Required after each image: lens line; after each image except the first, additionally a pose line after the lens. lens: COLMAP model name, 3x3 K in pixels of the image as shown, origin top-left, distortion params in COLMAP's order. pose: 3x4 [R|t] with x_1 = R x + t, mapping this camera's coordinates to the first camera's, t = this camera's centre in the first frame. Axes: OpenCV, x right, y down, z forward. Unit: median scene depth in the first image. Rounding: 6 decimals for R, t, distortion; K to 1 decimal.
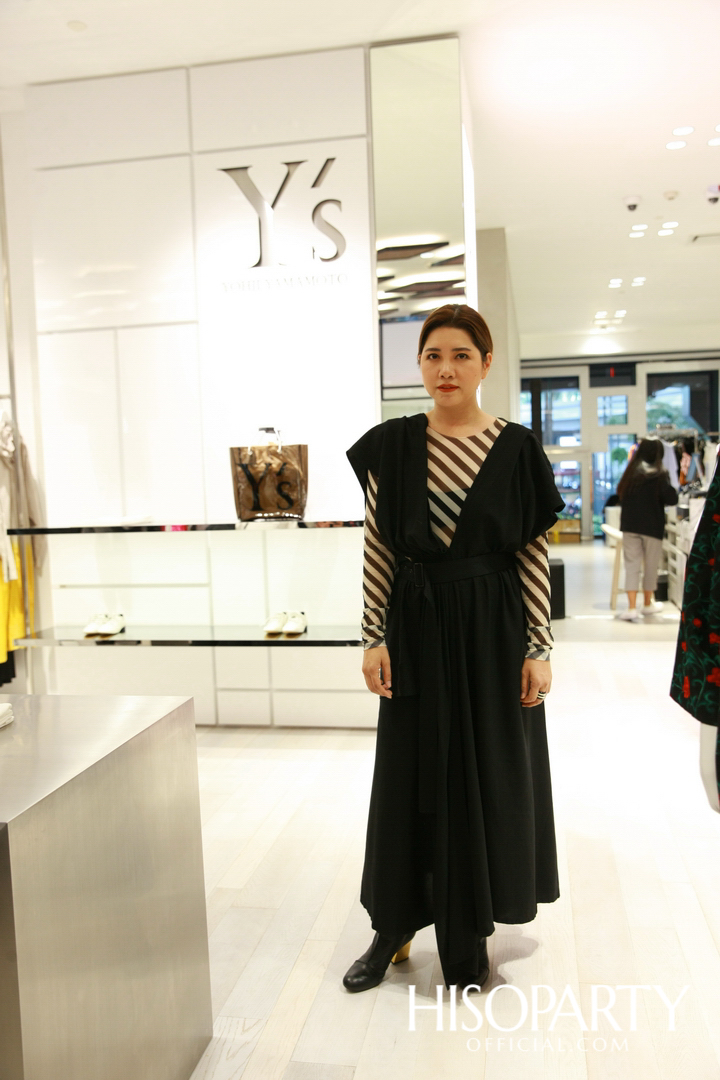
lens RADIAL K [[1255.9, 0, 360.0], [0, 1255.9, 540.0], [0, 0, 1]] dist [0.007780, 0.027056]
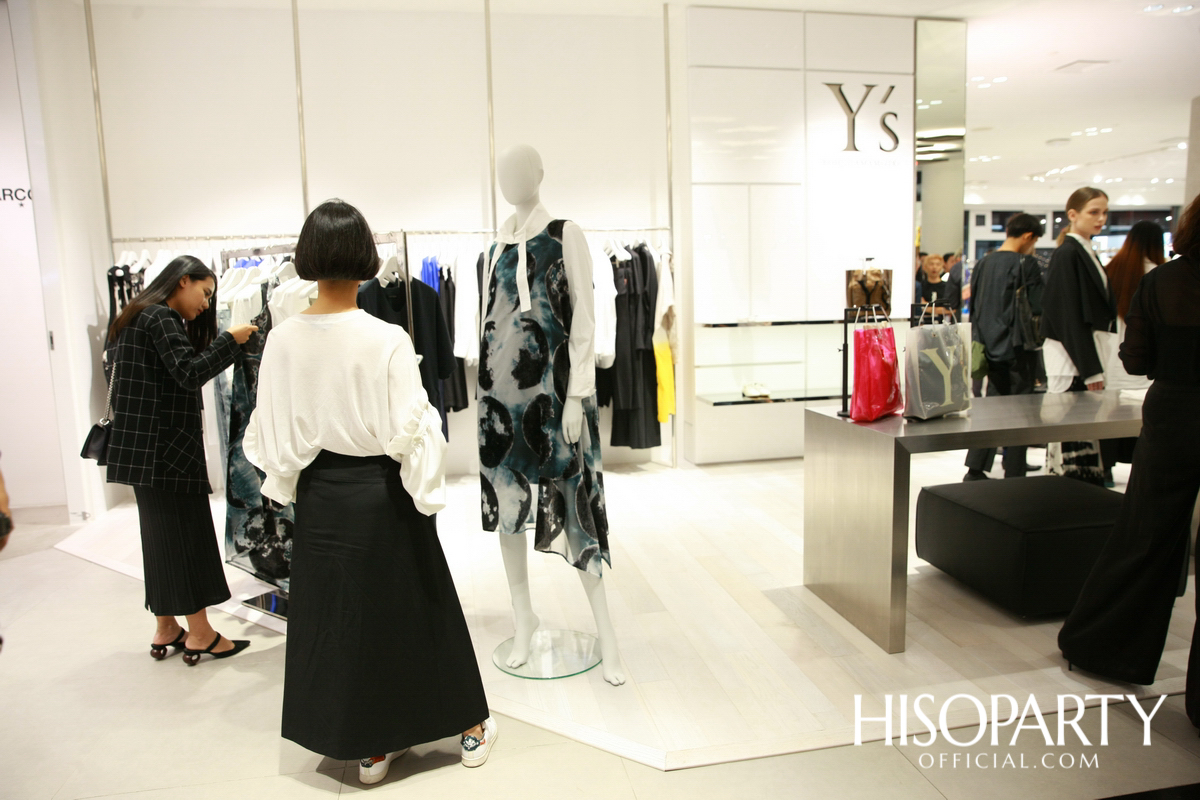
lens RADIAL K [[830.6, 0, 629.4], [0, 830.6, 389.5], [0, 0, 1]] dist [-0.130501, 0.180385]
pose [[0.911111, -0.030516, 0.411031, -0.732270], [0.009423, 0.998537, 0.053246, 0.014839], [-0.412054, -0.044640, 0.910065, 0.196274]]
